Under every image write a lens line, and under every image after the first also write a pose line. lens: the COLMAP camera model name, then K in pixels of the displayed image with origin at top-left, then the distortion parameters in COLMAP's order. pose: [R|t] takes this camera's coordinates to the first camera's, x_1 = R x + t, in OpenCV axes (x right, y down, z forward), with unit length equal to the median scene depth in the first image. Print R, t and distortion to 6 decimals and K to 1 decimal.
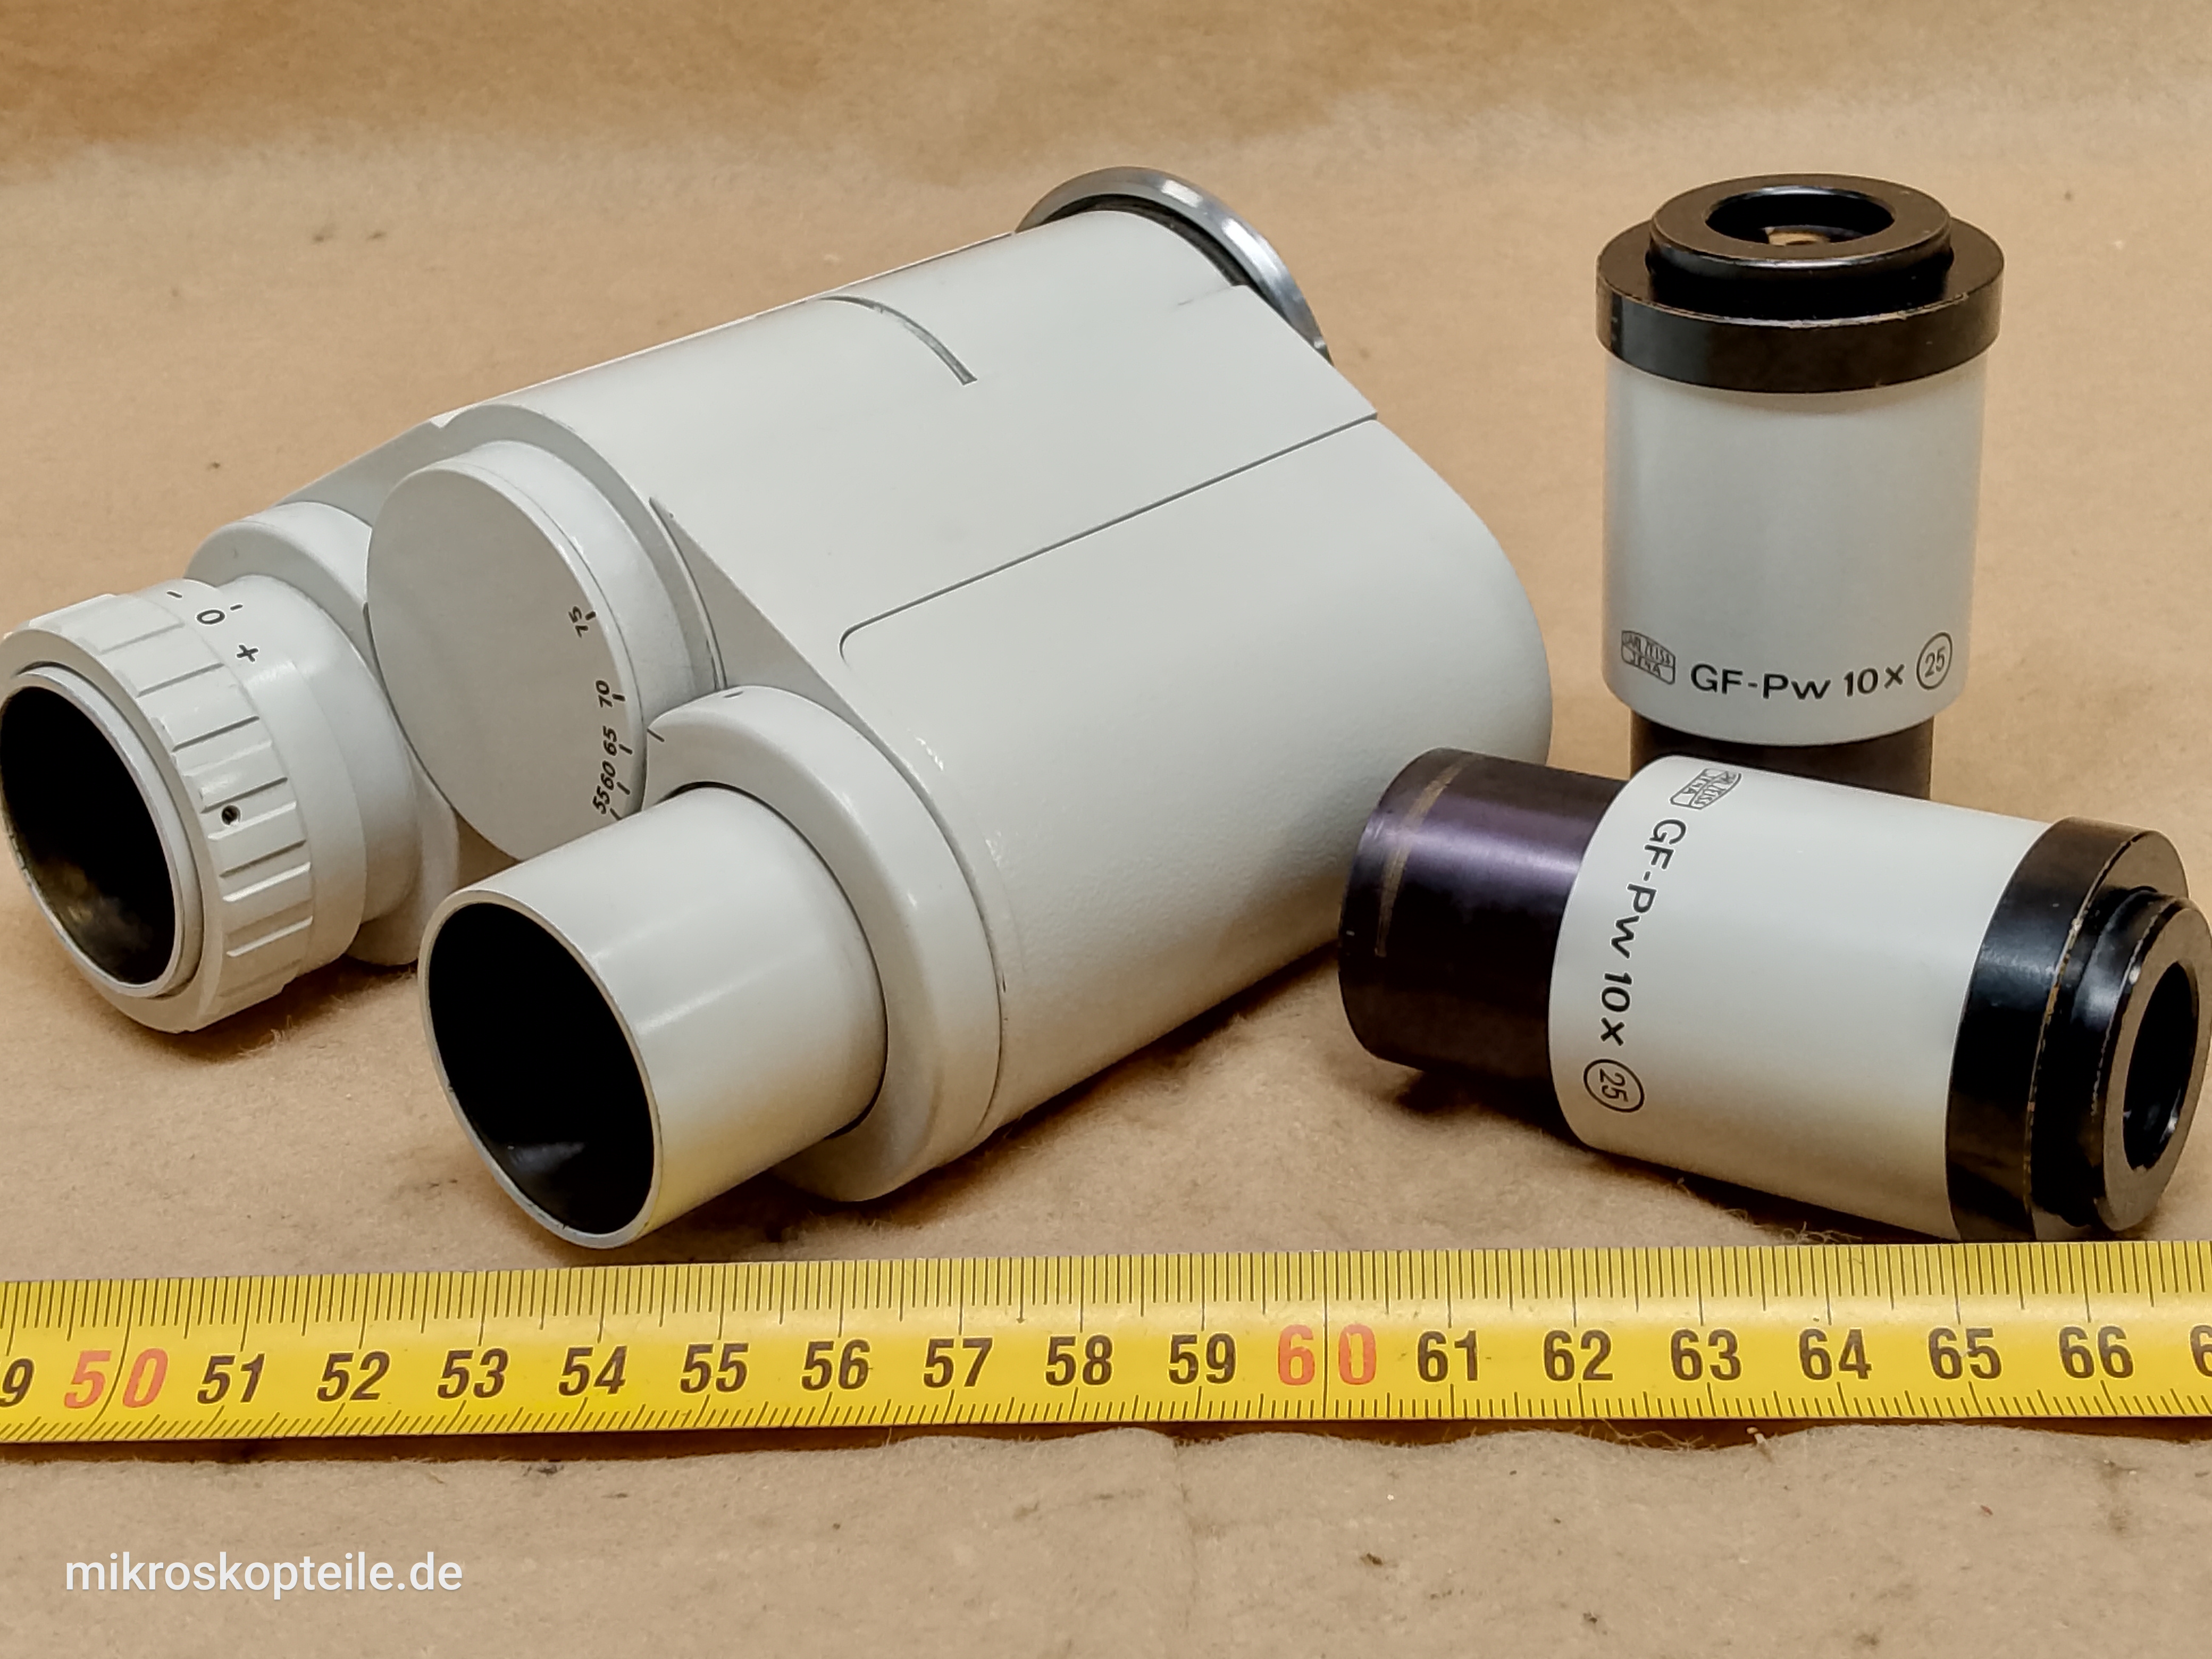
lens RADIAL K [[3759.7, 0, 1106.0], [0, 3759.7, 829.5], [0, 0, 1]] dist [0.375437, -1.886063]
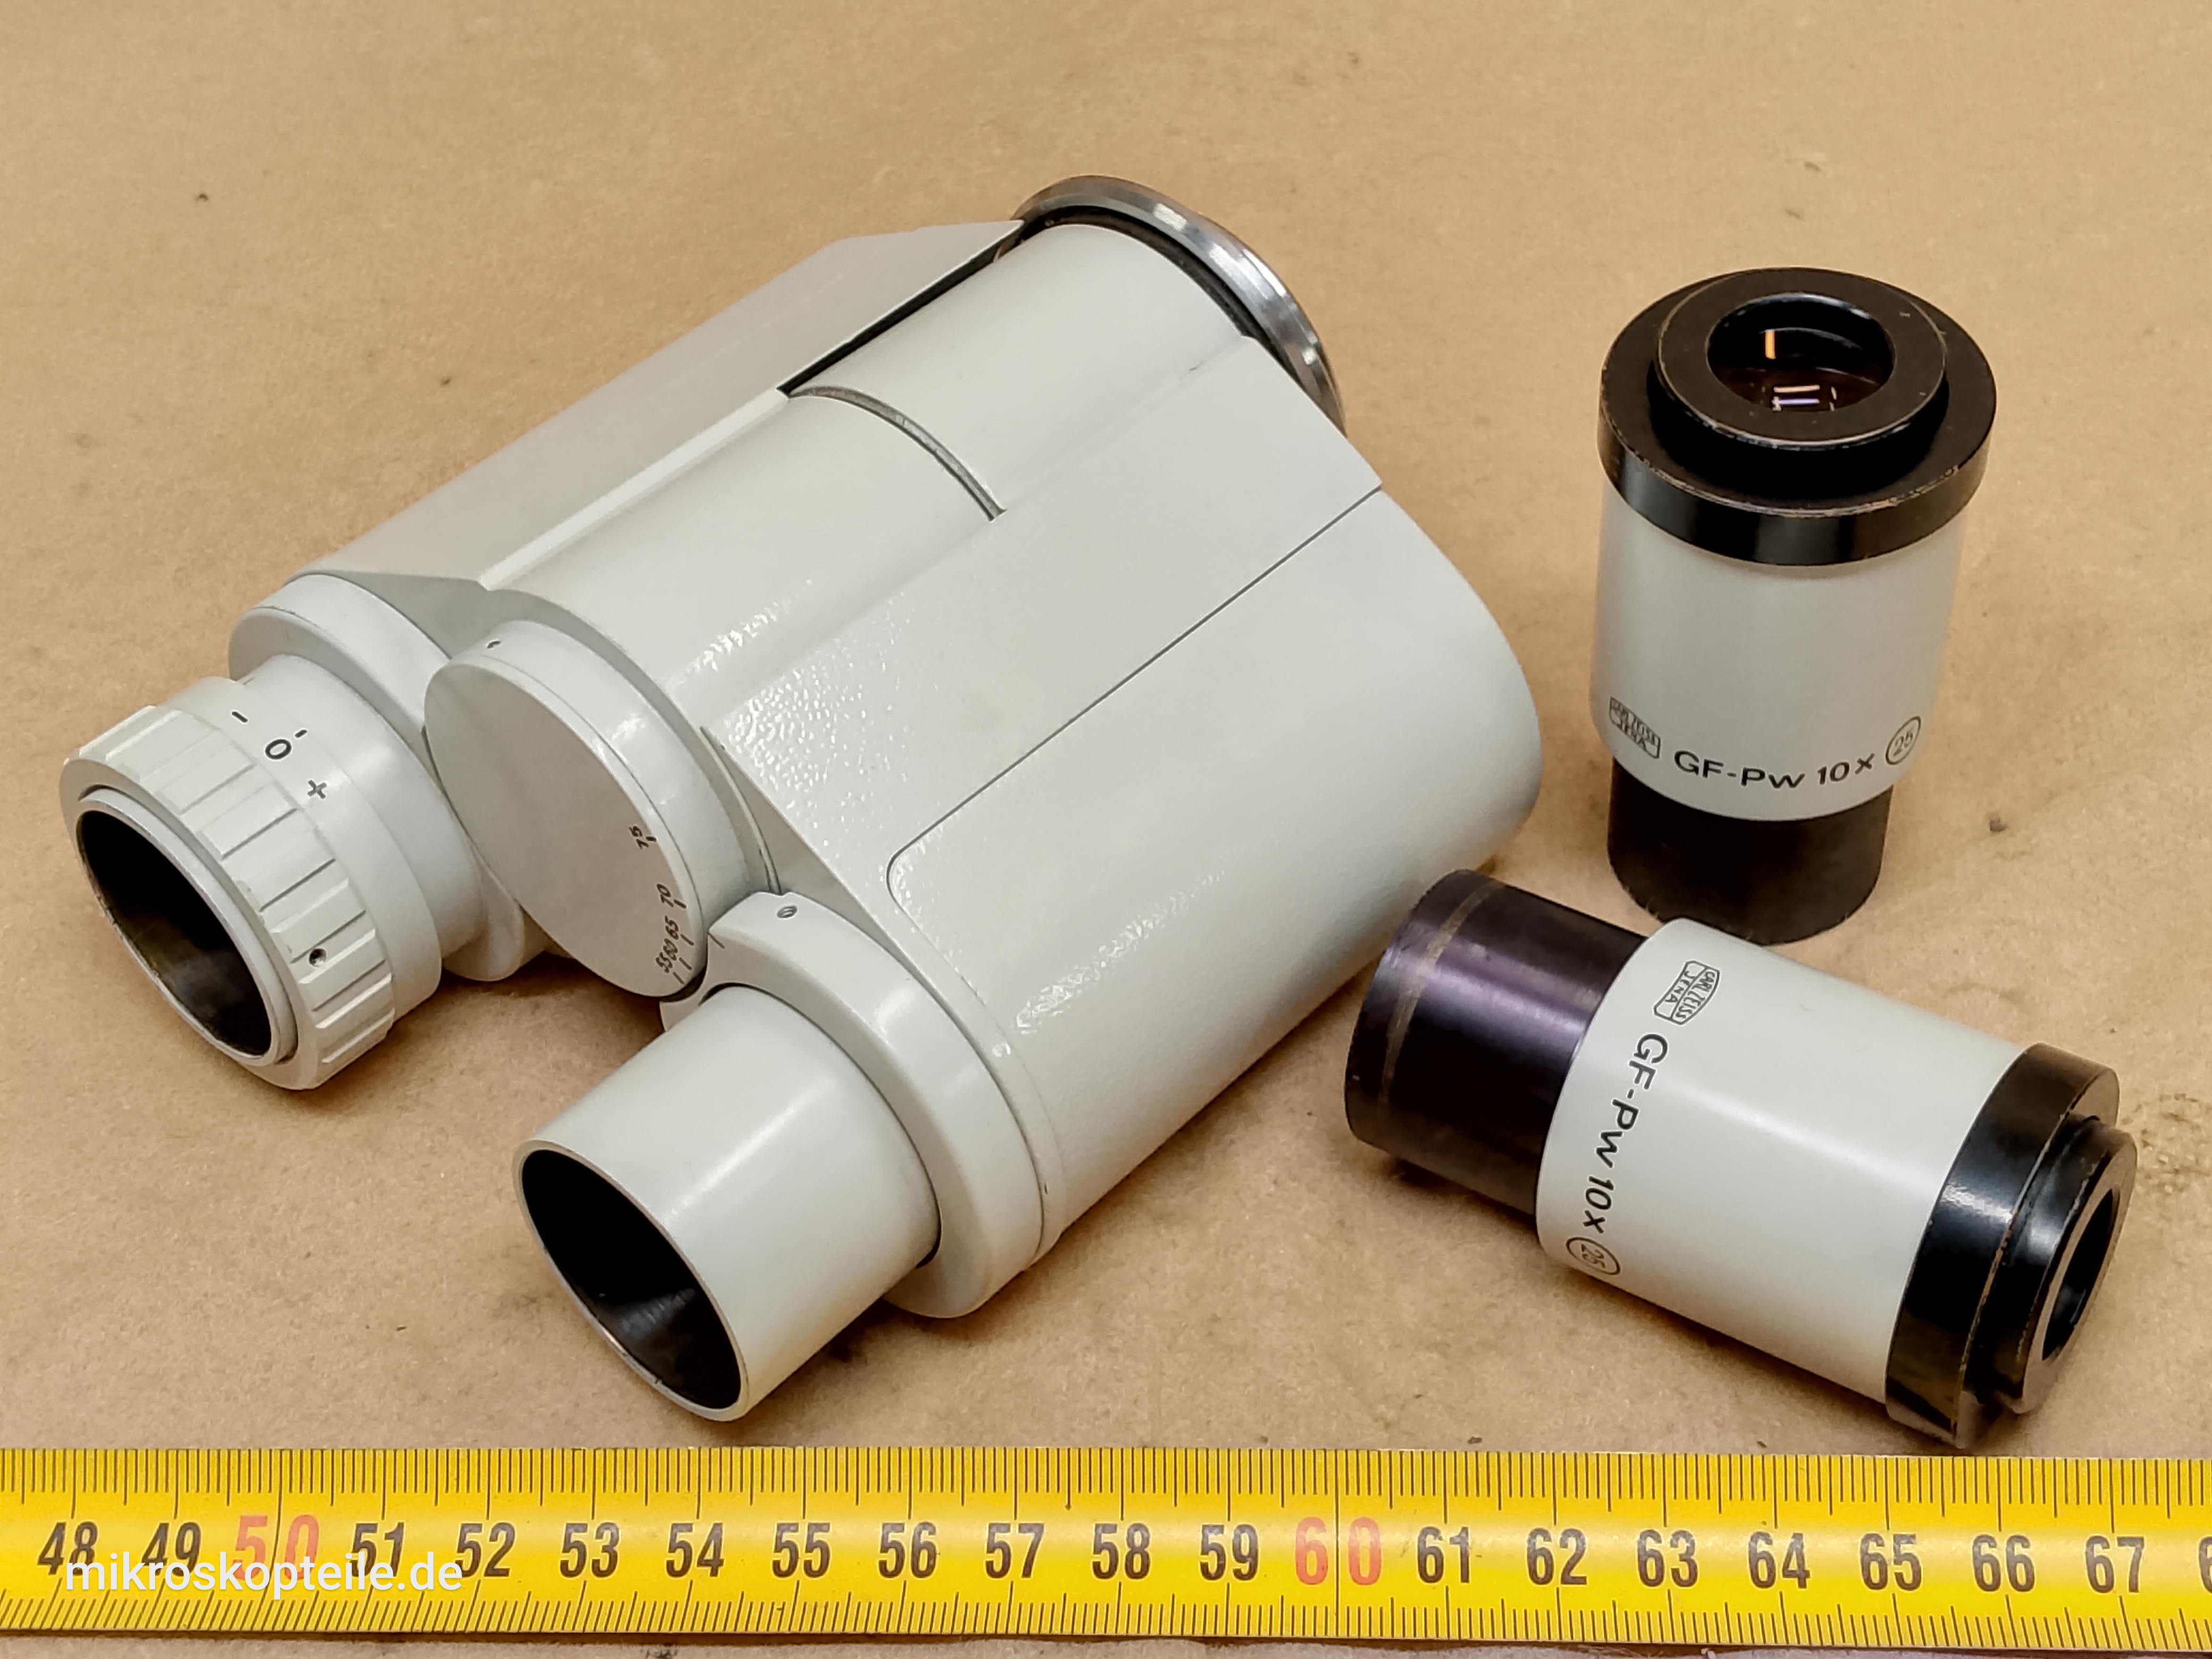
lens RADIAL K [[3759.7, 0, 1106.0], [0, 3759.7, 829.5], [0, 0, 1]] dist [0.375437, -1.886063]
pose [[0.999709, -0.014603, 0.019214, -0.029102], [0.006953, 0.936673, 0.350136, -0.443251], [-0.023111, -0.349900, 0.936502, 0.000705]]
